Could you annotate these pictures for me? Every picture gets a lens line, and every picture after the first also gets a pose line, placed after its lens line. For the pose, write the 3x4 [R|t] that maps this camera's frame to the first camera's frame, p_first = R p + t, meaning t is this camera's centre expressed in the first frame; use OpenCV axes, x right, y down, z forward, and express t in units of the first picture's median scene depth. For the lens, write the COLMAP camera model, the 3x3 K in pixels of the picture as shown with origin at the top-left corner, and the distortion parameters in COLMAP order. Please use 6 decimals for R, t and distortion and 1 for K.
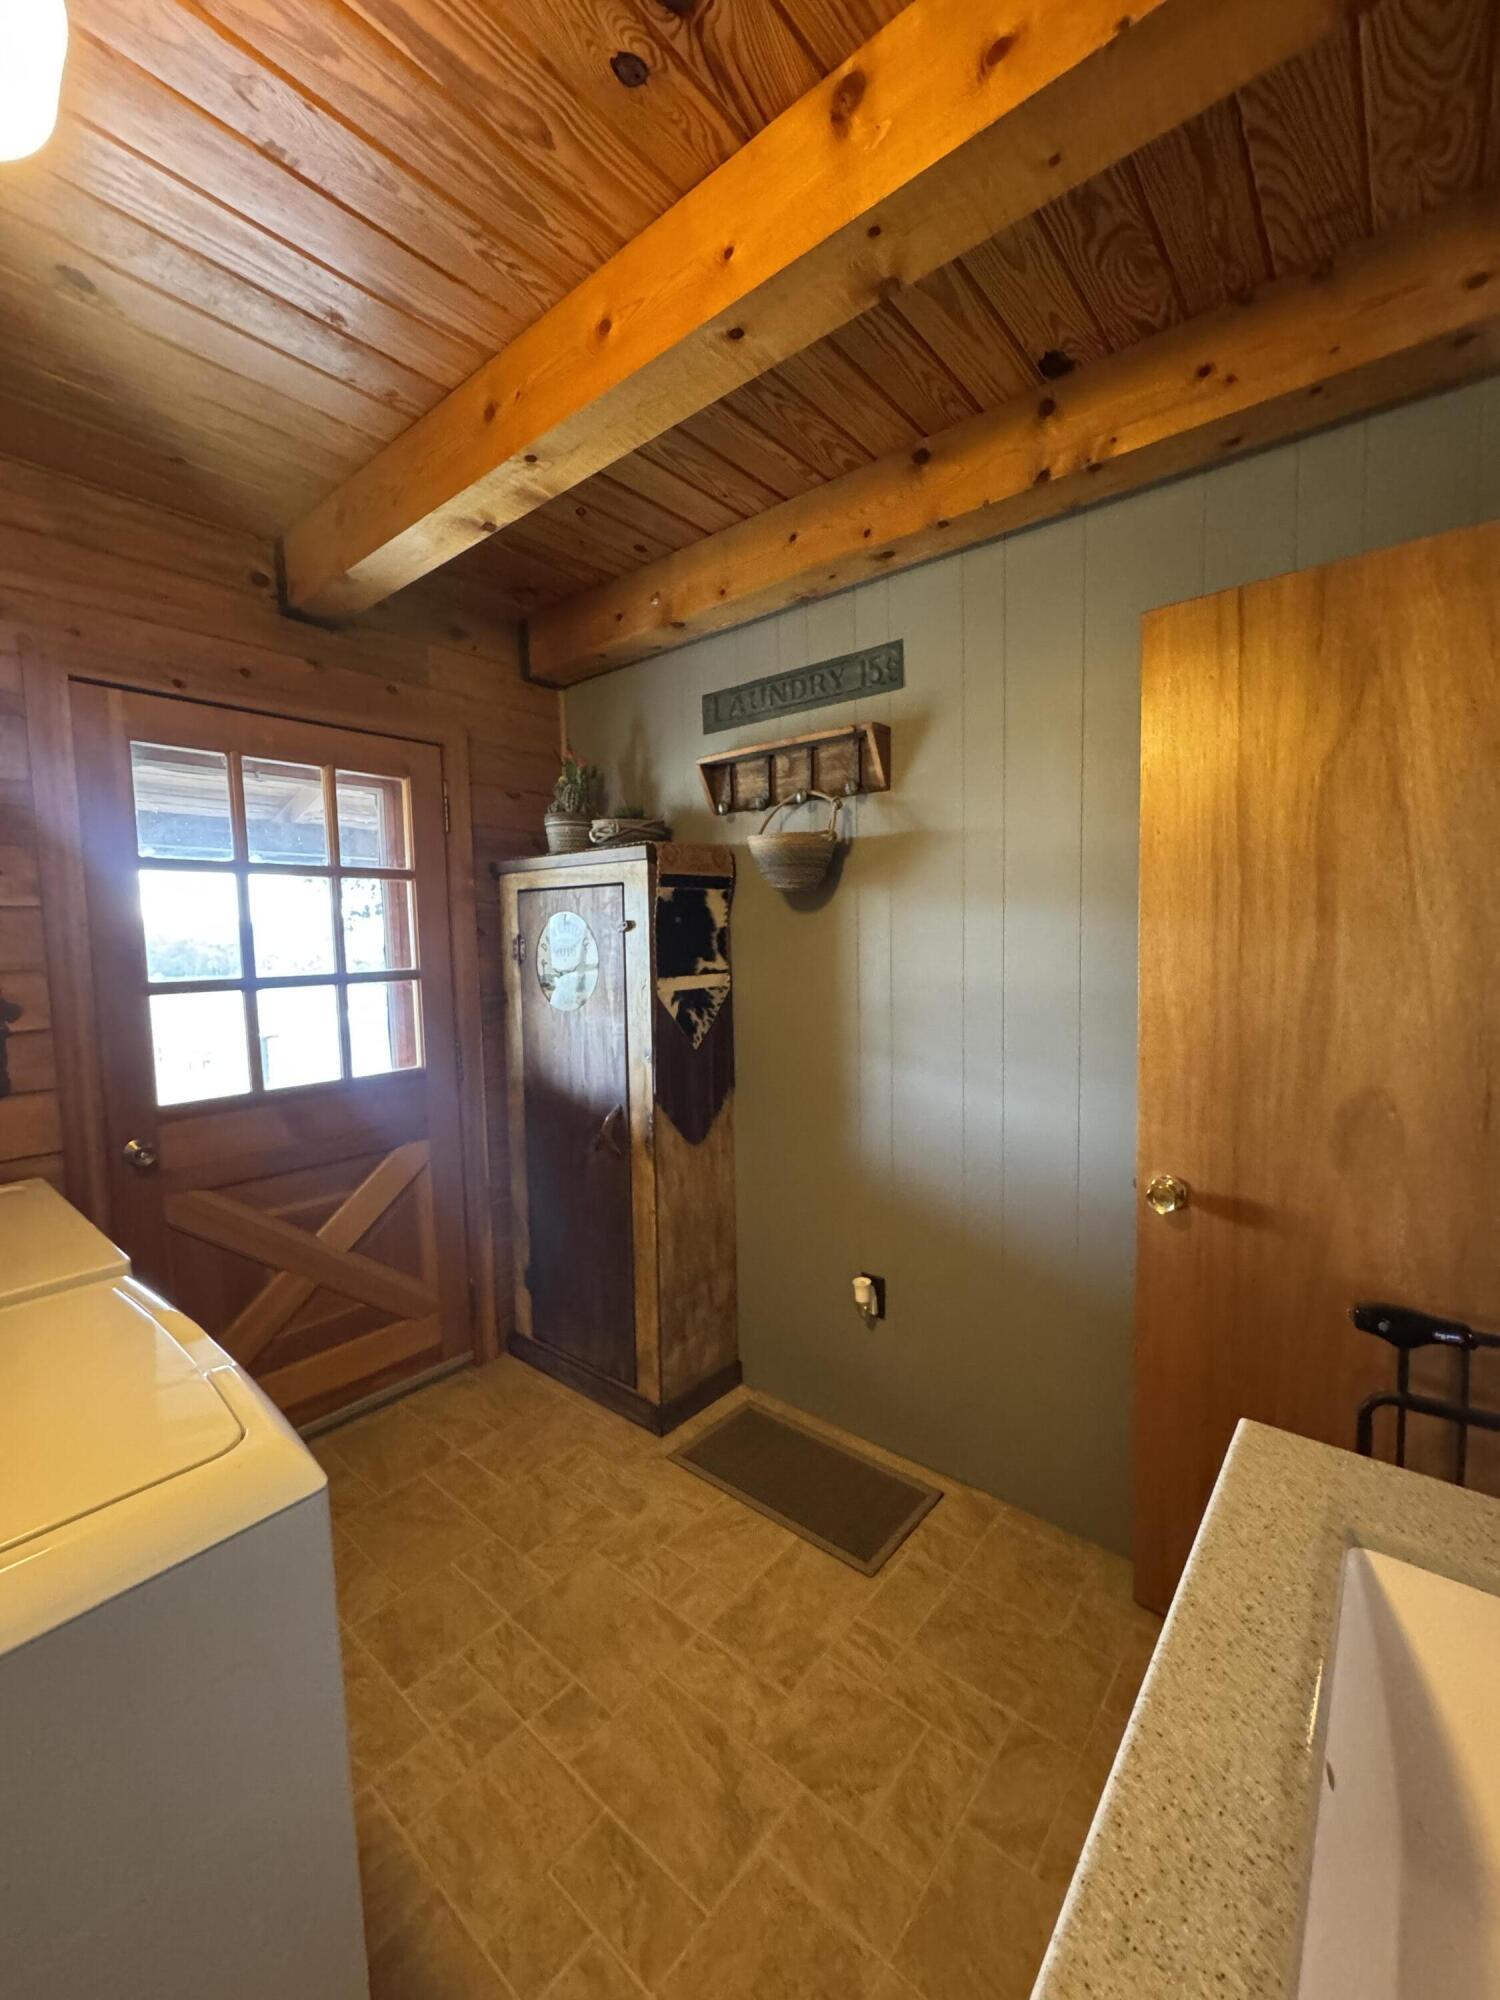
lens RADIAL K [[804.3, 0, 757.7], [0, 804.3, 1006.1], [0, 0, 1]] dist [0.001271, 0.000841]
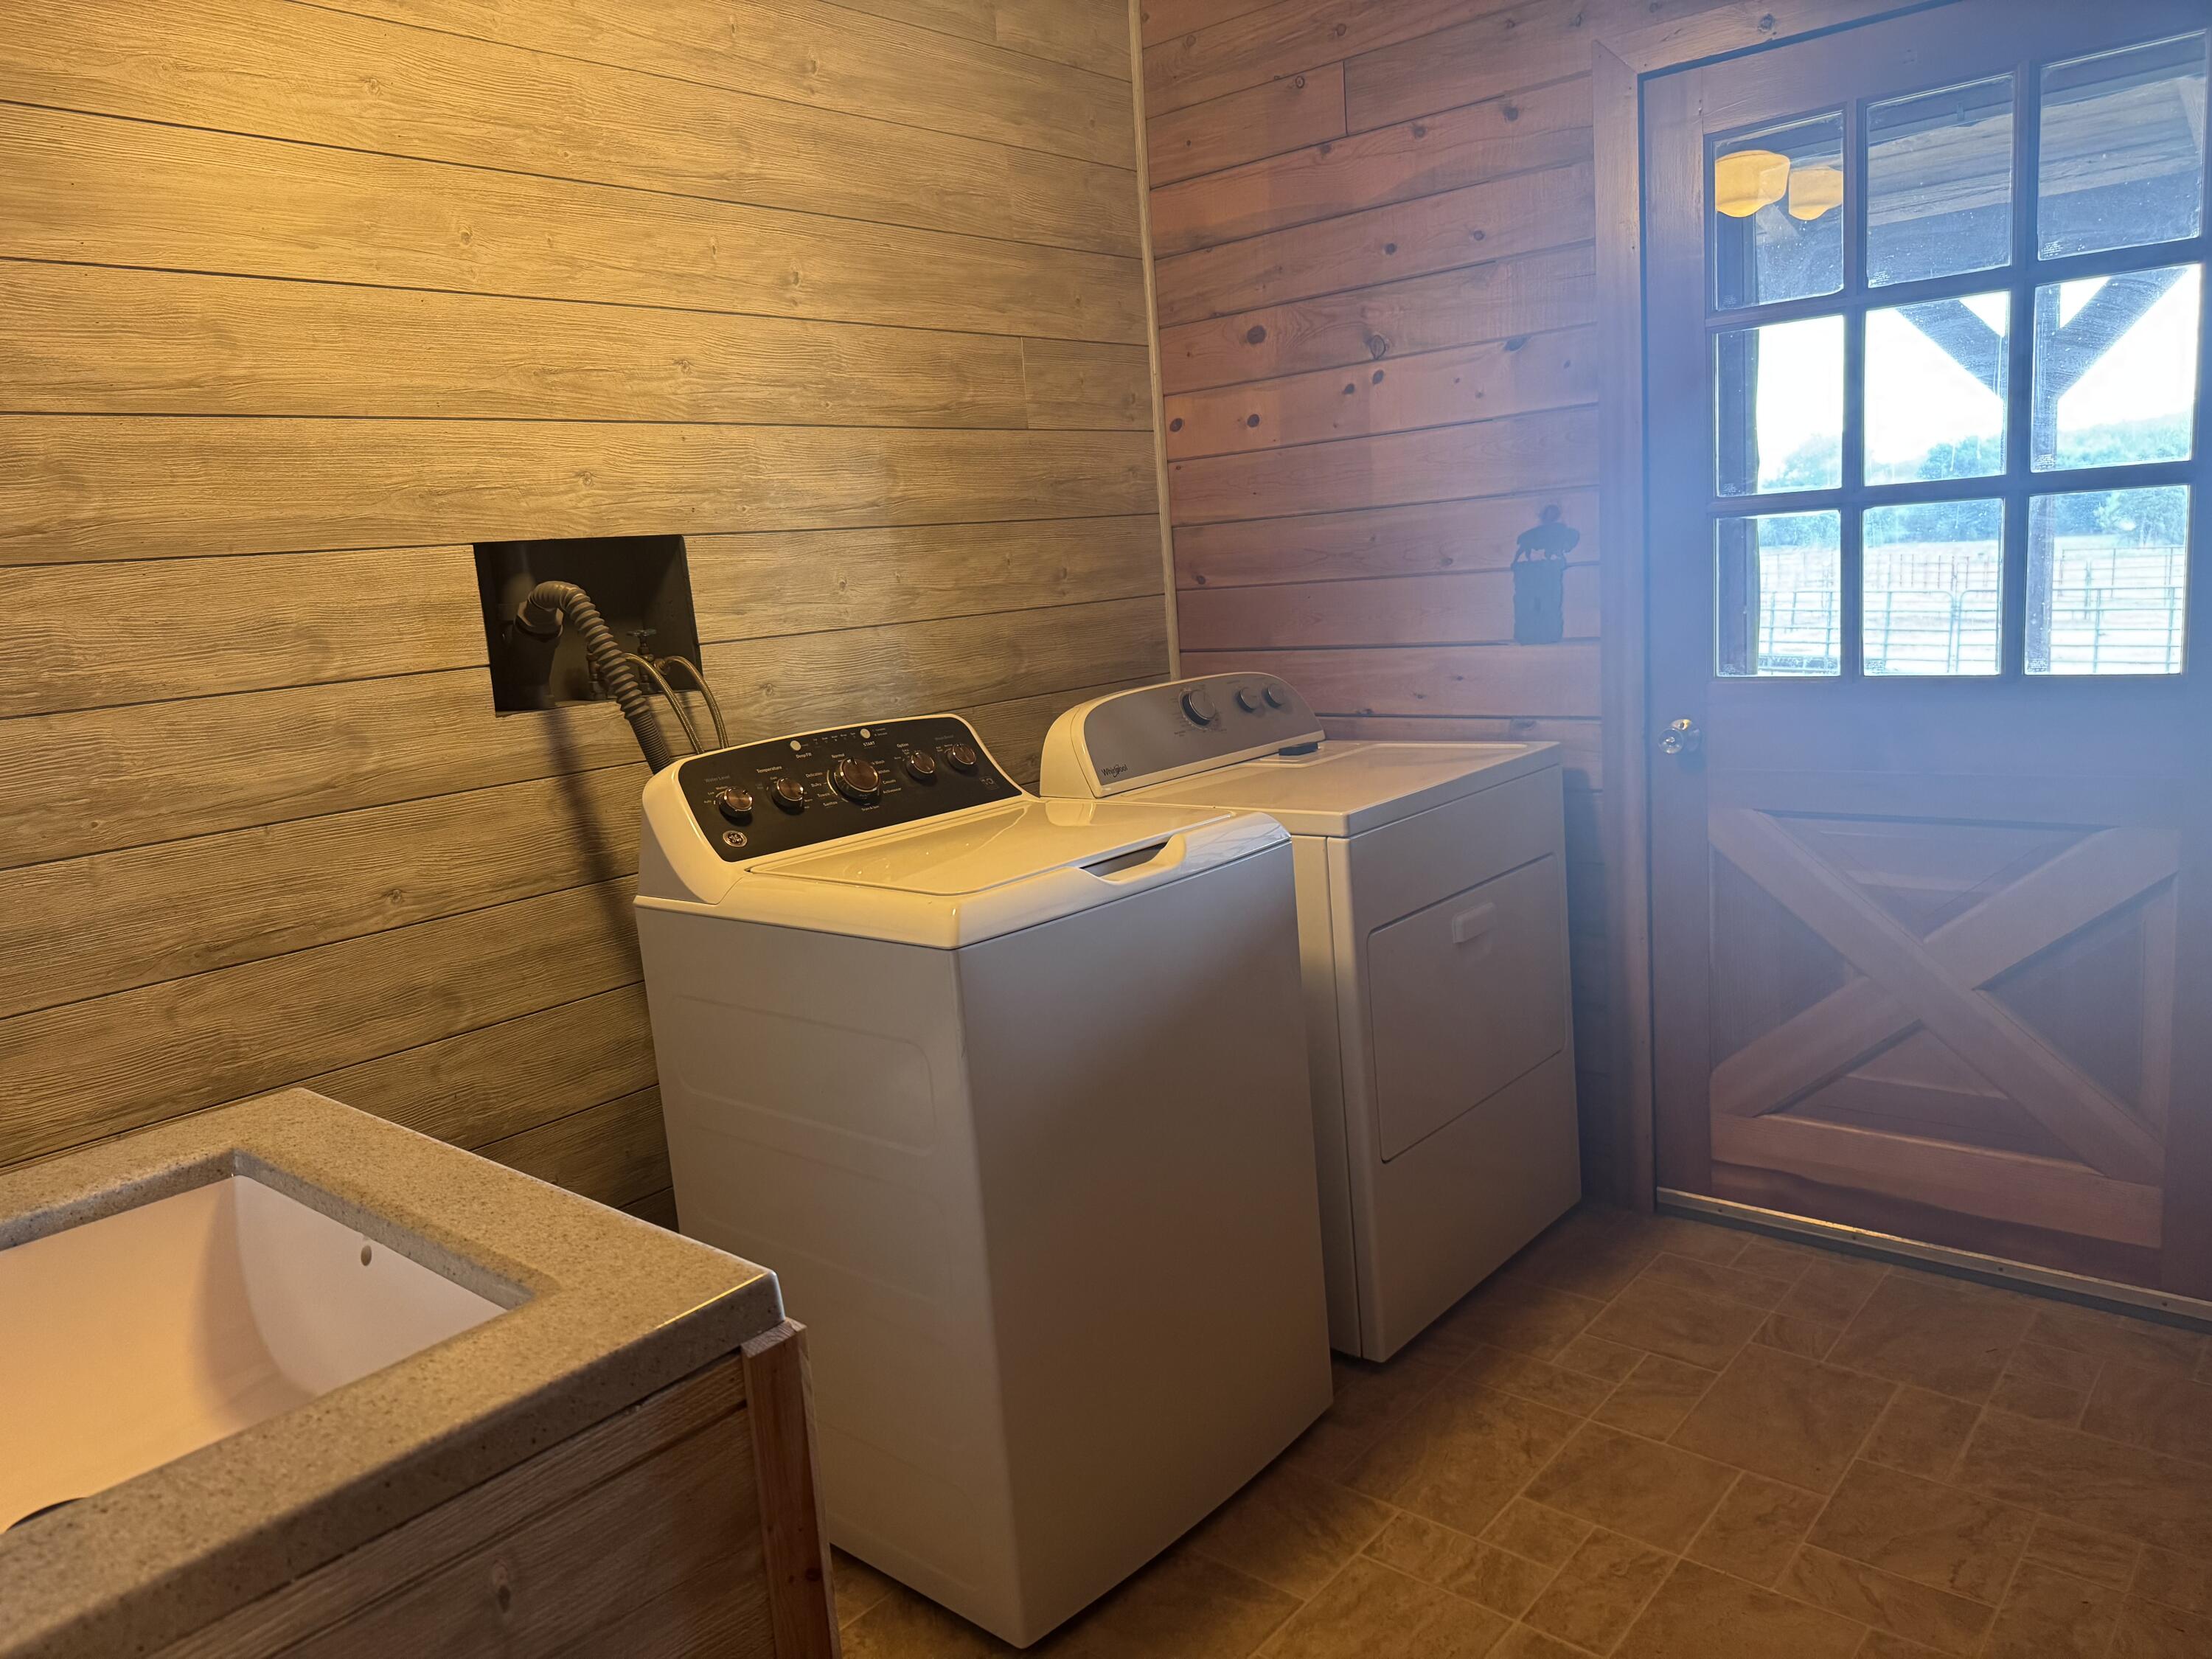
lens RADIAL K [[1556.3, 0, 1111.1], [0, 1556.3, 823.7], [0, 0, 1]] dist [0.025223, -0.029659]
pose [[-0.025537, 0.179708, -0.983388, 0.628249], [-0.017921, 0.983469, 0.180189, 0.011493], [0.999513, 0.022225, -0.021894, 0.489323]]
